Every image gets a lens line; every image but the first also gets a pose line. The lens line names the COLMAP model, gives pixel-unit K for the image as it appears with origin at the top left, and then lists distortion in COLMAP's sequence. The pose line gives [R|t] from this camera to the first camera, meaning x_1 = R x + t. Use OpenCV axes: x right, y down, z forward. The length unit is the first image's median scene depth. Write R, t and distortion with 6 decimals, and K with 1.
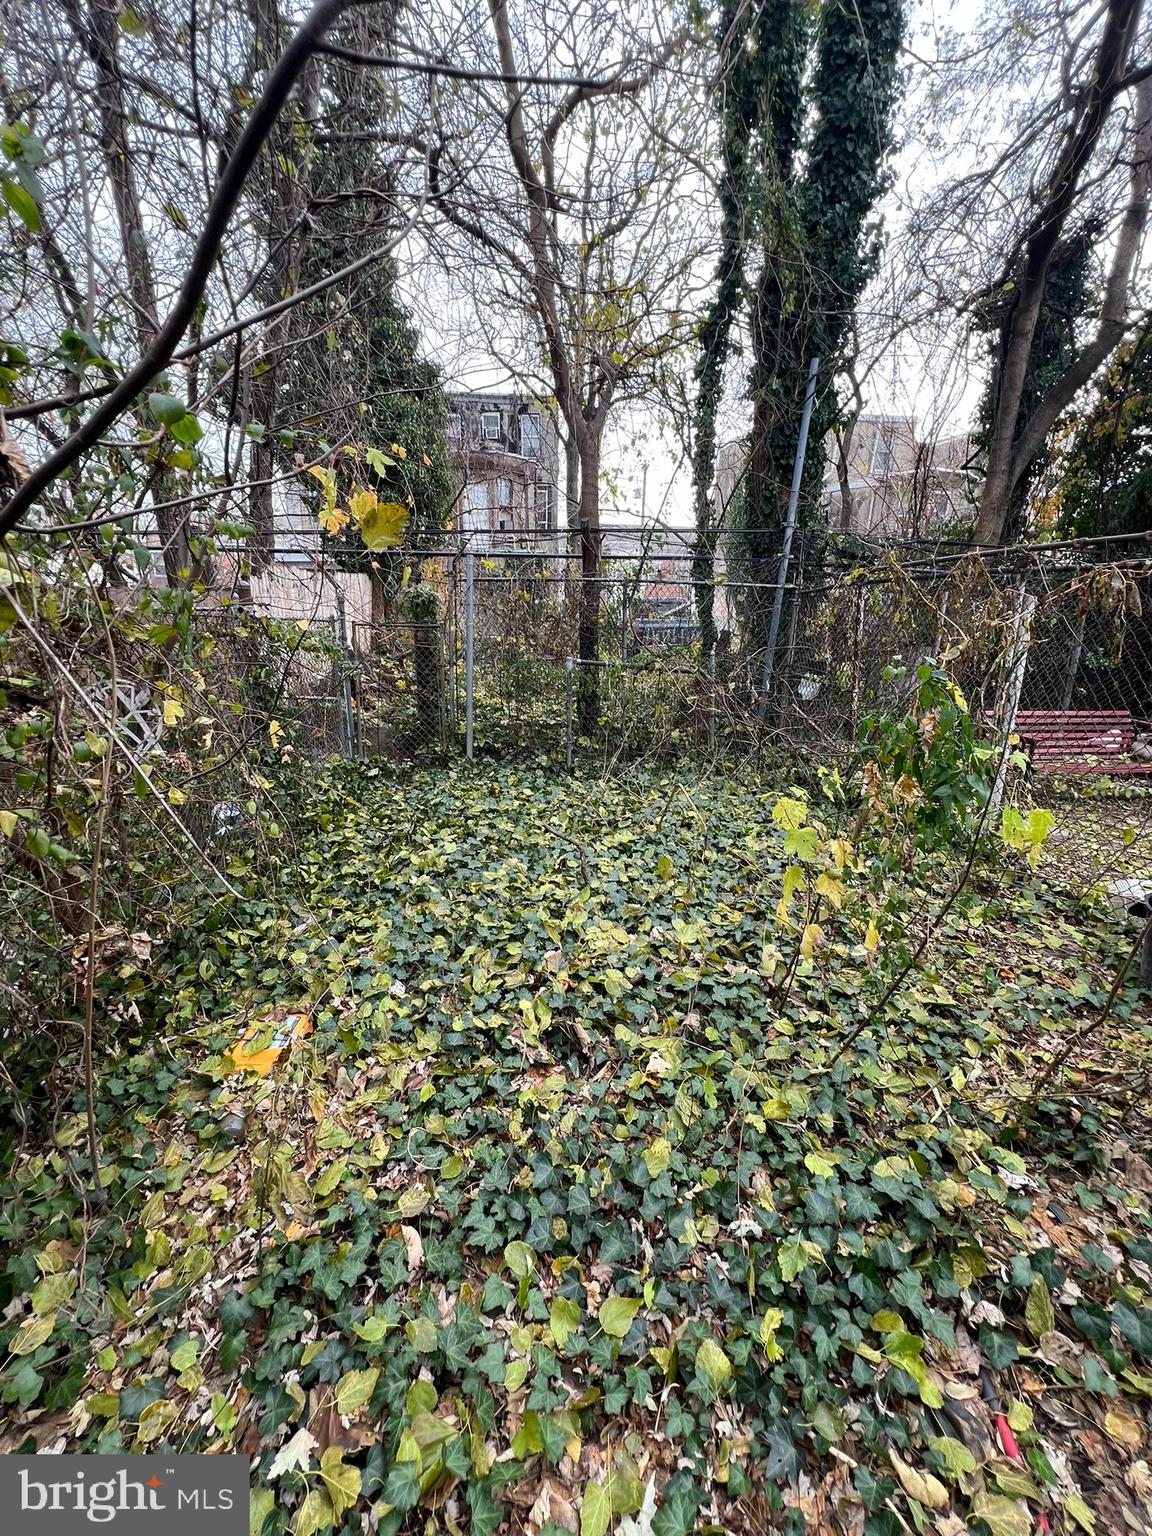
lens RADIAL K [[618.1, 0, 576.8], [0, 618.1, 763.8], [0, 0, 1]] dist [-0.002435, 0.000457]
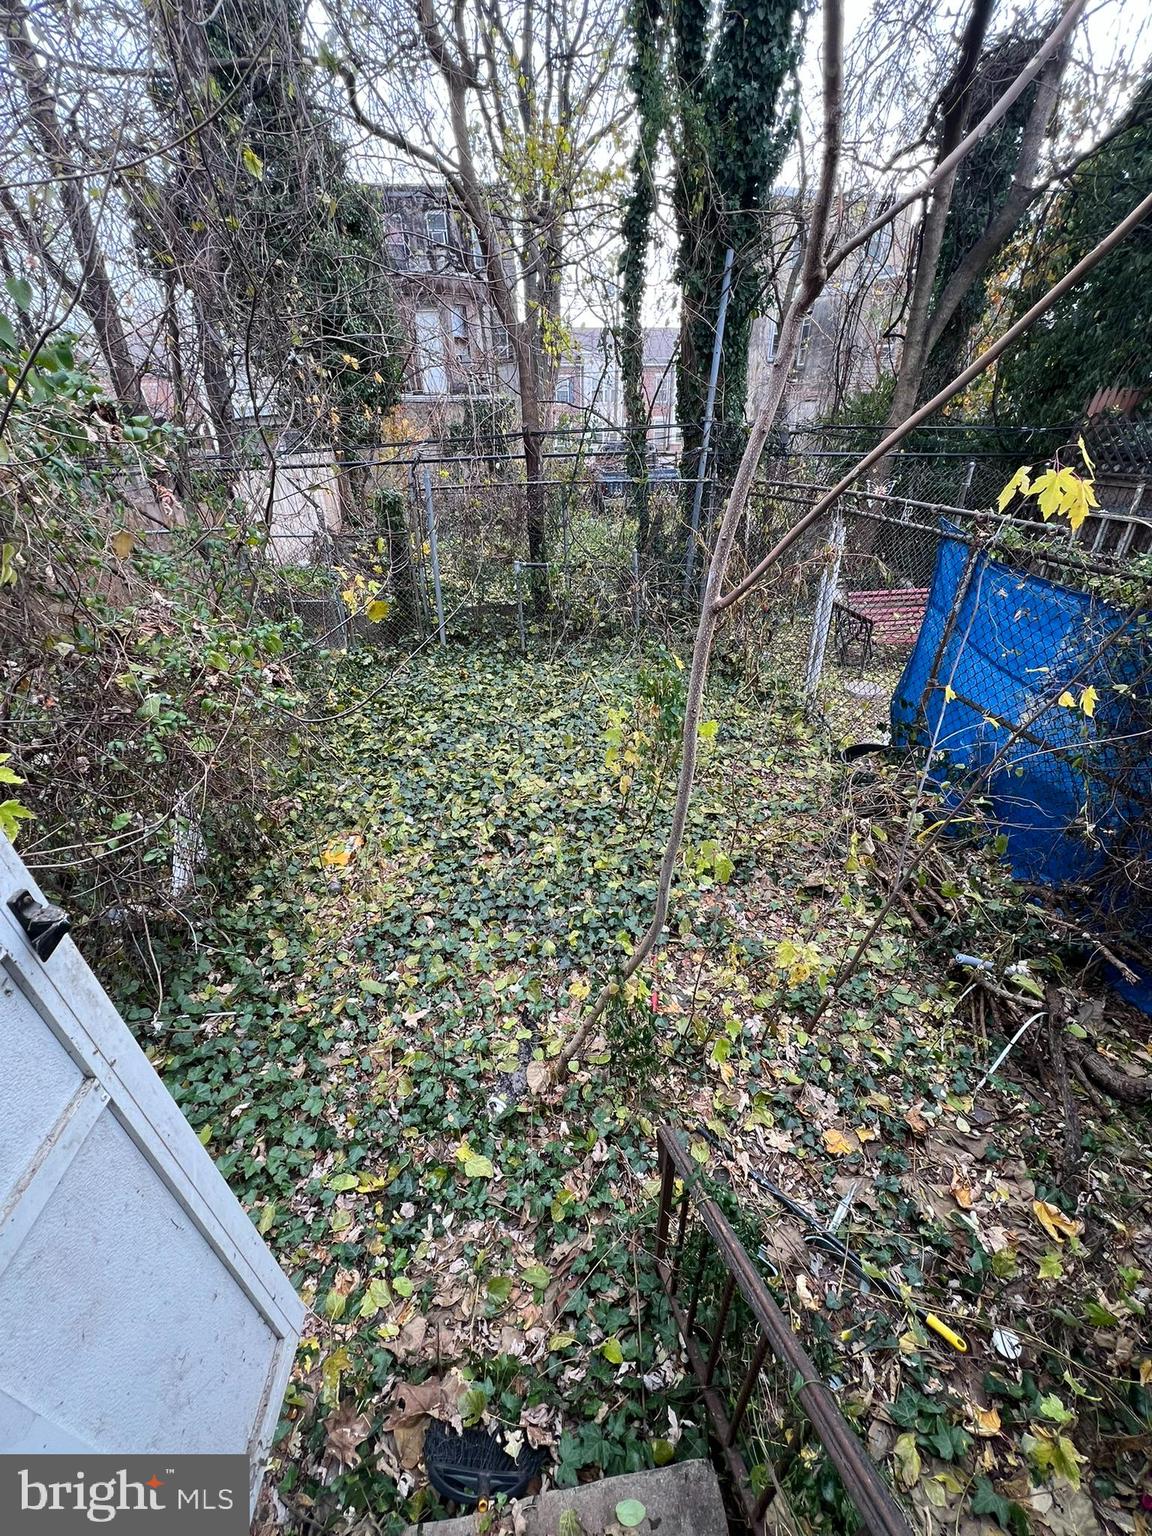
lens RADIAL K [[618.1, 0, 578.5], [0, 618.1, 771.7], [0, 0, 1]] dist [-0.002435, 0.000457]
pose [[0.998853, -0.046638, 0.010819, 0.160098], [0.042008, 0.962150, 0.269262, -0.196094], [-0.022968, -0.268499, 0.963006, -0.595379]]
